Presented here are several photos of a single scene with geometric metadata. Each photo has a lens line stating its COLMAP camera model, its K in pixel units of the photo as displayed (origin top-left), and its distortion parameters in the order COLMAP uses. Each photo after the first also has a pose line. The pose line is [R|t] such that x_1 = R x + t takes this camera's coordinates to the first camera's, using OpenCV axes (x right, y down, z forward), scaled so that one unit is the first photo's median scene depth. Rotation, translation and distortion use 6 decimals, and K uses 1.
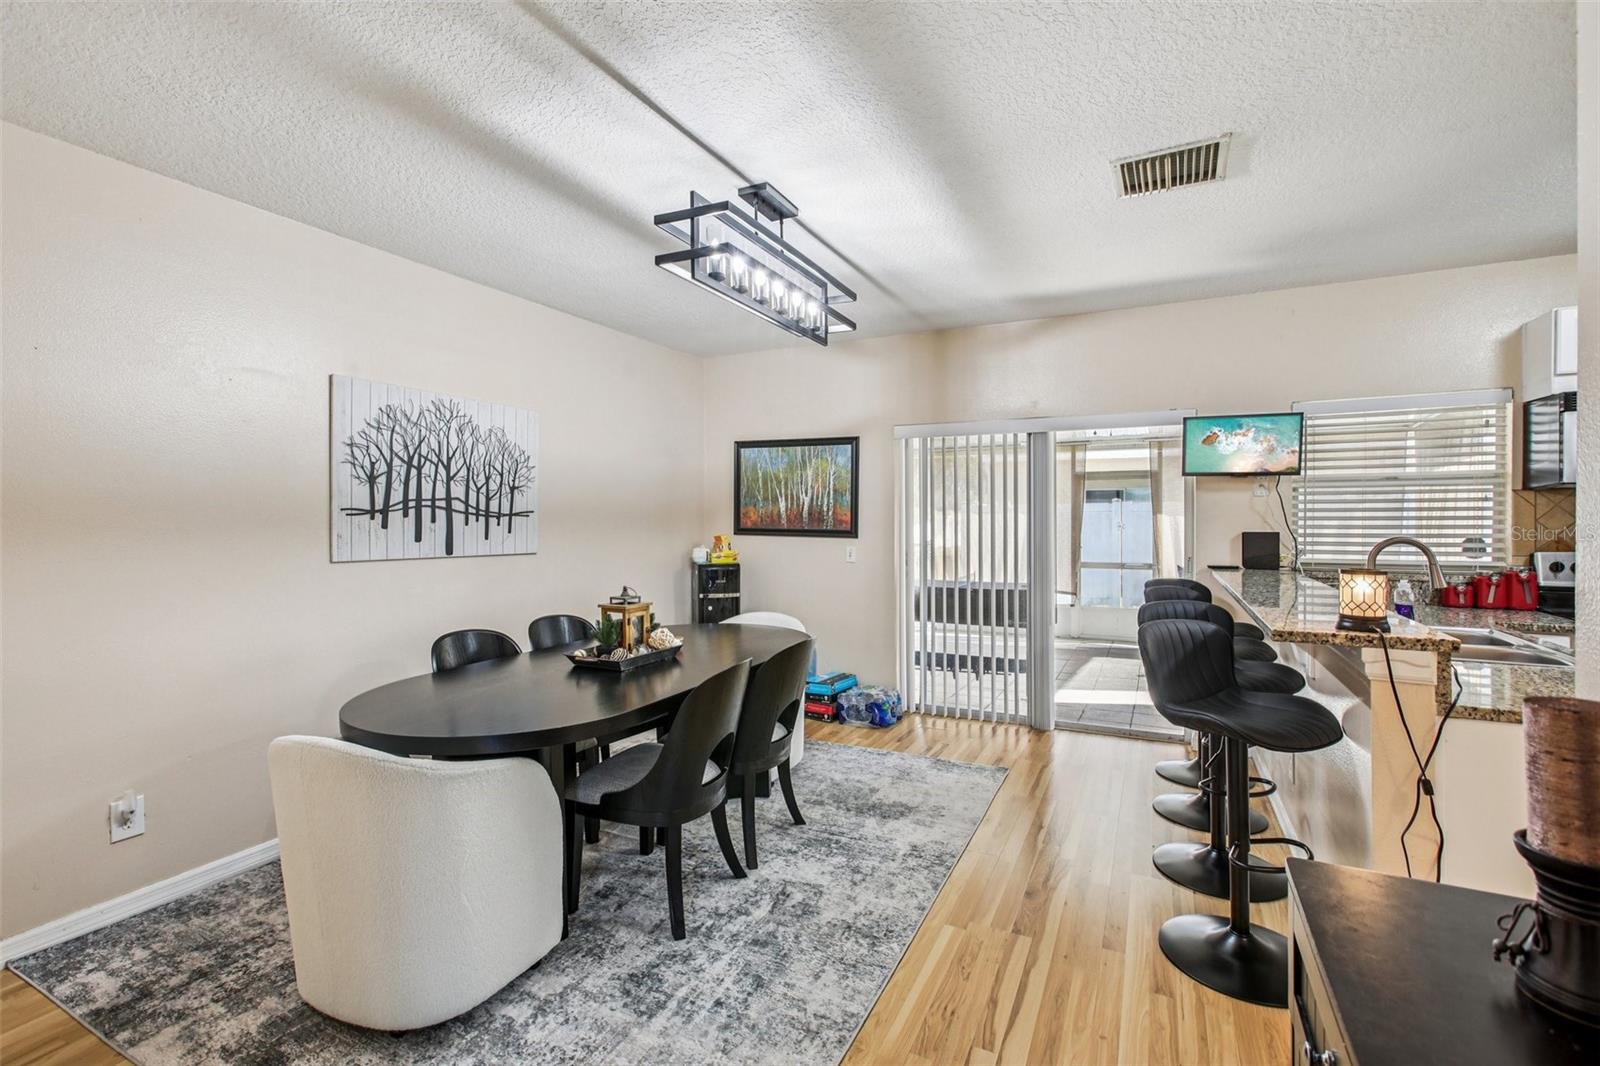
lens RADIAL K [[722.6, 0, 799.1], [0, 722.6, 525.8], [0, 0, 1]] dist [-0.010692, 0.003159]
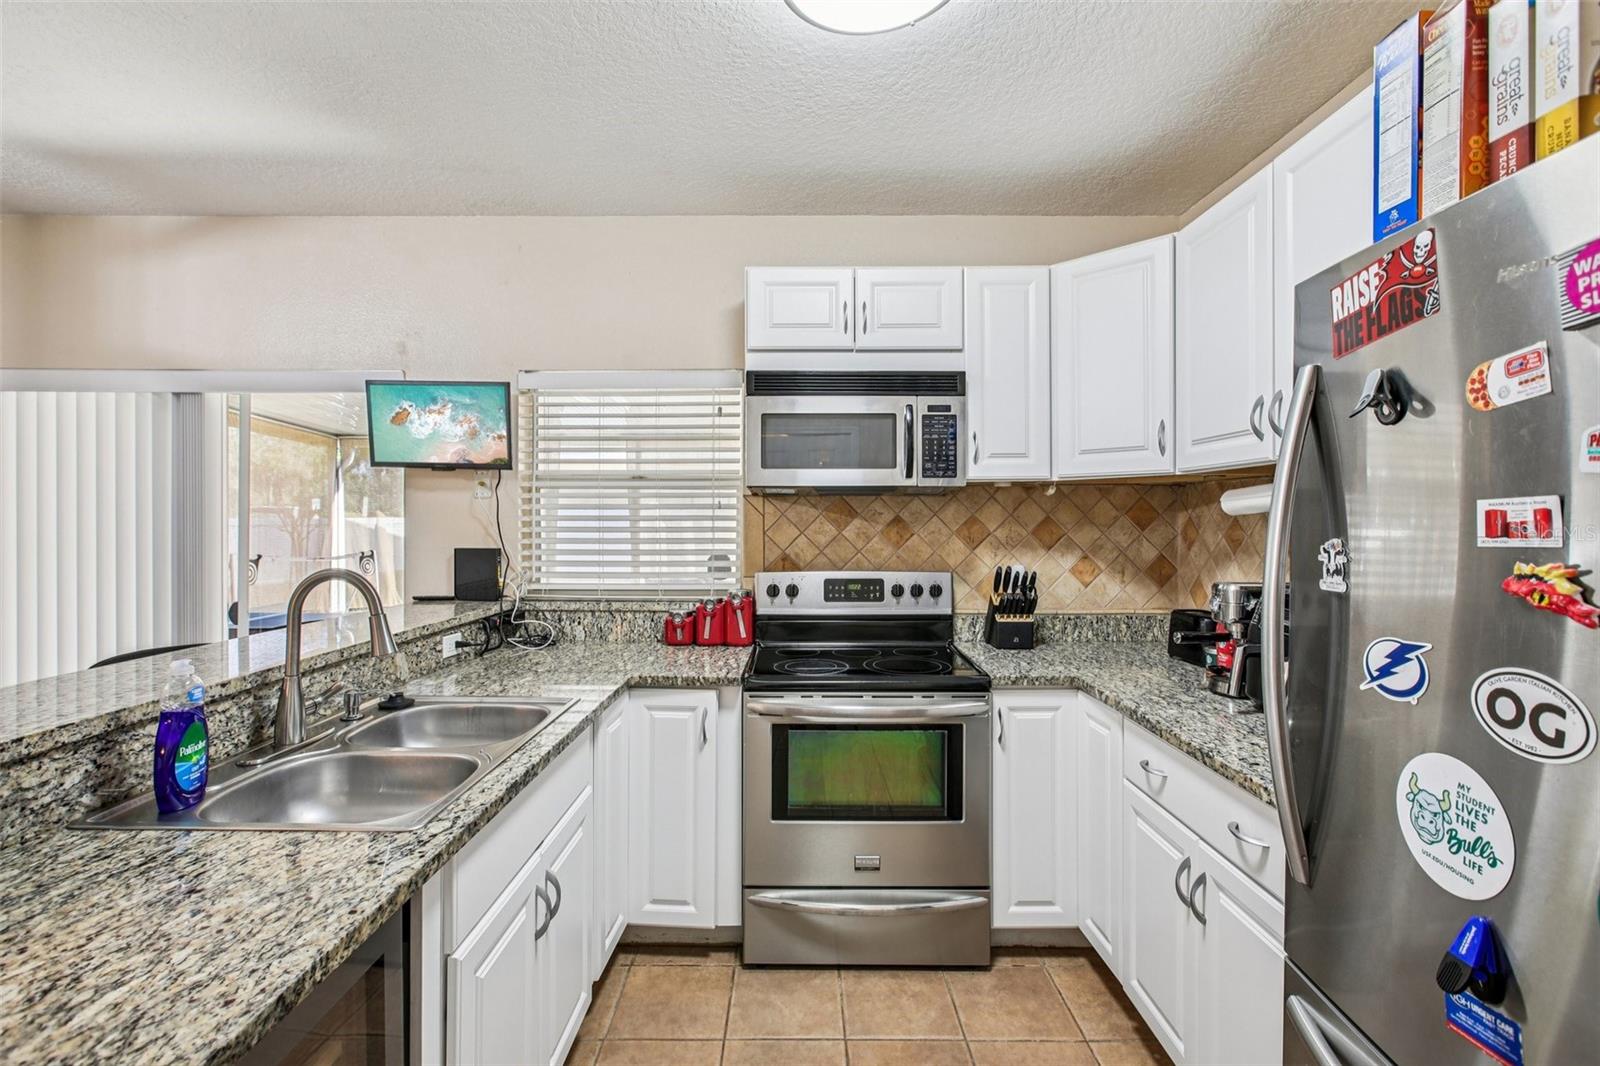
lens RADIAL K [[722.6, 0, 801.2], [0, 722.6, 525.6], [0, 0, 1]] dist [-0.010692, 0.003159]
pose [[0.899478, 0.002427, 0.436960, 0.684486], [-0.002086, 0.999997, -0.001261, -0.014822], [-0.436962, 0.000223, 0.899480, 0.231820]]
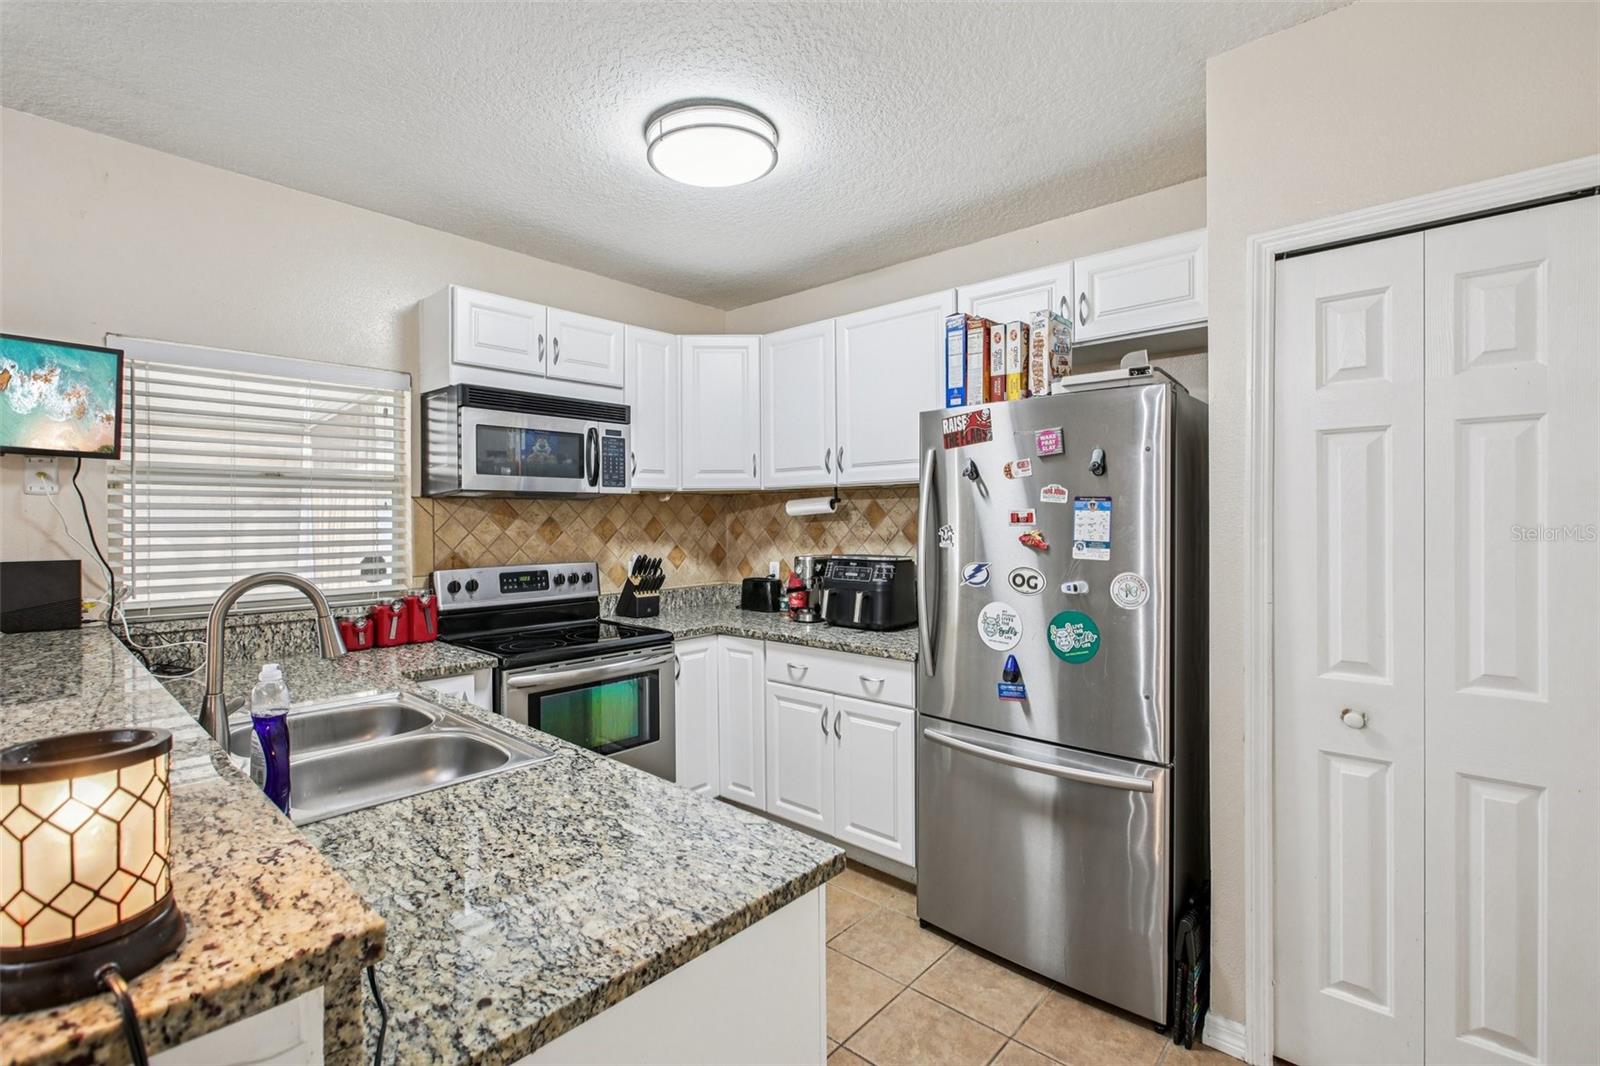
lens RADIAL K [[722.6, 0, 788.0], [0, 722.6, 527.6], [0, 0, 1]] dist [-0.010692, 0.003159]
pose [[0.279548, -0.006217, 0.960111, 0.312280], [0.012014, 0.999923, 0.002977, -0.011871], [-0.960056, 0.010703, 0.279602, 0.345426]]
